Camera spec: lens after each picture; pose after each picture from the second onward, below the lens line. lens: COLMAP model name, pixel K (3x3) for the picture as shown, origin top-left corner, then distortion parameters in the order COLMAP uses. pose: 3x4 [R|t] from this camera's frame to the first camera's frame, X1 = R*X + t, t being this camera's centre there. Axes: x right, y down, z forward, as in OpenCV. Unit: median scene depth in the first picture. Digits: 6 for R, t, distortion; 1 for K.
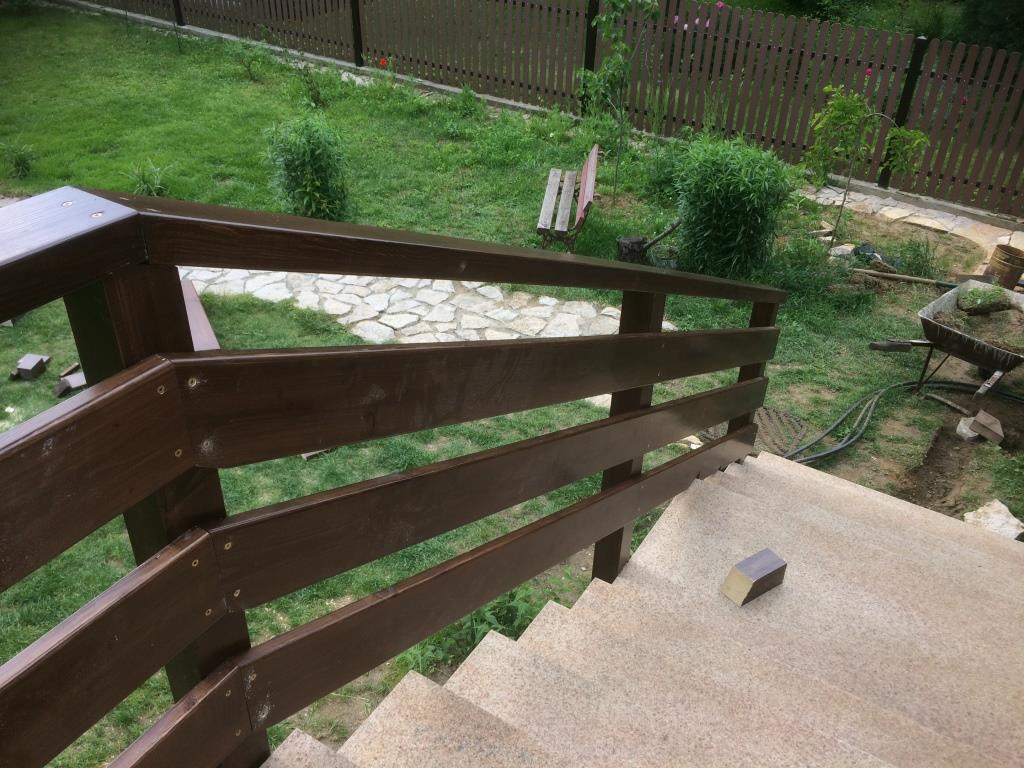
lens RADIAL K [[878.0, 0, 507.5], [0, 878.0, 378.6], [0, 0, 1]] dist [0.070769, -0.104121]
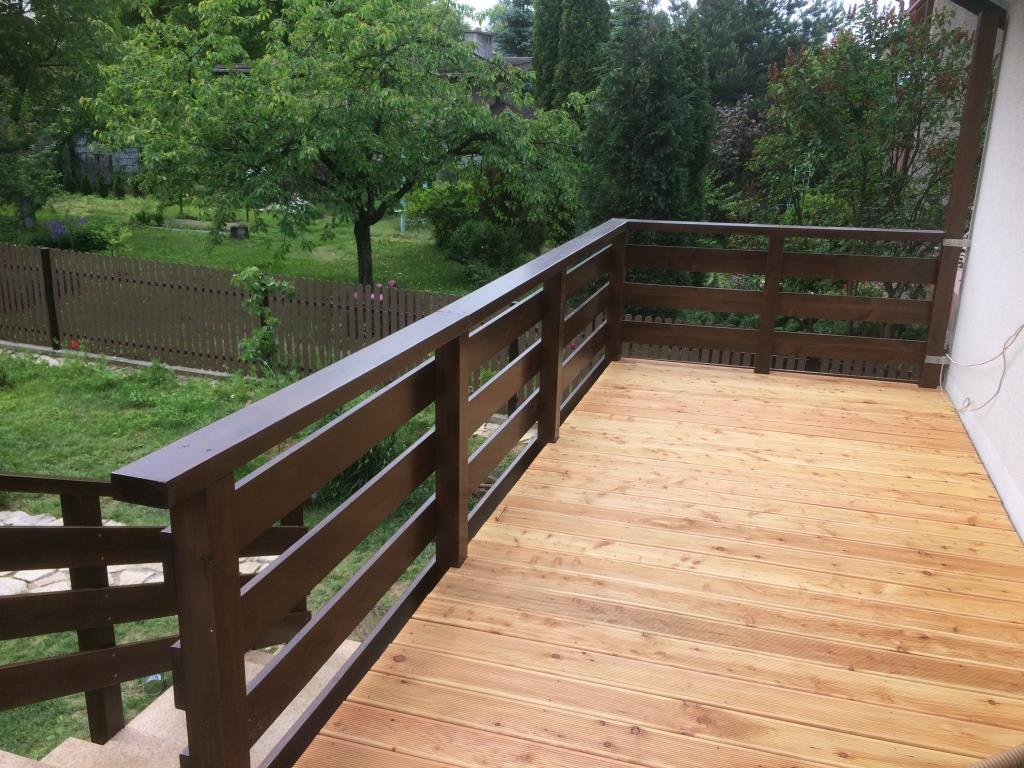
lens RADIAL K [[878.3, 0, 512.4], [0, 878.3, 379.9], [0, 0, 1]] dist [0.077217, -0.108125]
pose [[0.968159, -0.071672, 0.239859, 0.118227], [0.136382, 0.954477, -0.265279, 0.045219], [-0.209926, 0.289545, 0.933860, -0.113575]]
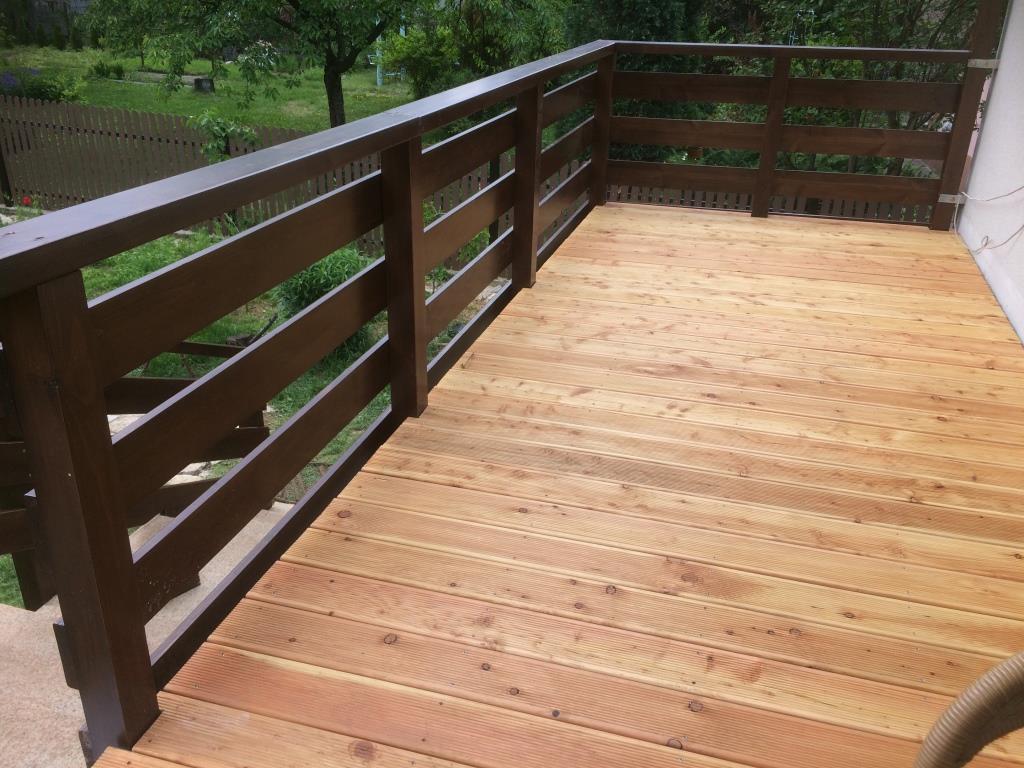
lens RADIAL K [[878.3, 0, 512.4], [0, 878.3, 379.9], [0, 0, 1]] dist [0.077217, -0.108125]
pose [[0.964511, -0.110219, 0.239936, 0.134291], [0.142852, 0.982056, -0.123121, 0.050261], [-0.222060, 0.153027, 0.962950, -0.071974]]
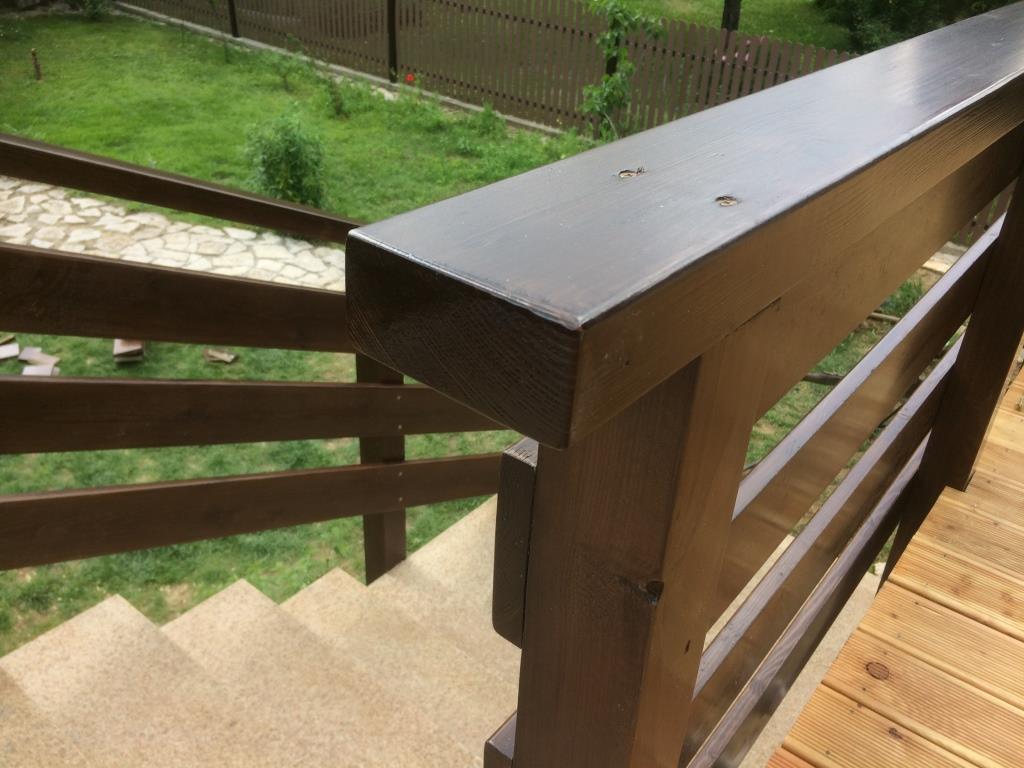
lens RADIAL K [[883.7, 0, 512.0], [0, 883.7, 384.0], [0, 0, 1]] dist [0.076519, -0.104578]
pose [[0.992829, 0.080247, -0.088605, 0.095250], [-0.083774, 0.995804, -0.036833, 0.015087], [0.085278, 0.043992, 0.995386, 0.024049]]
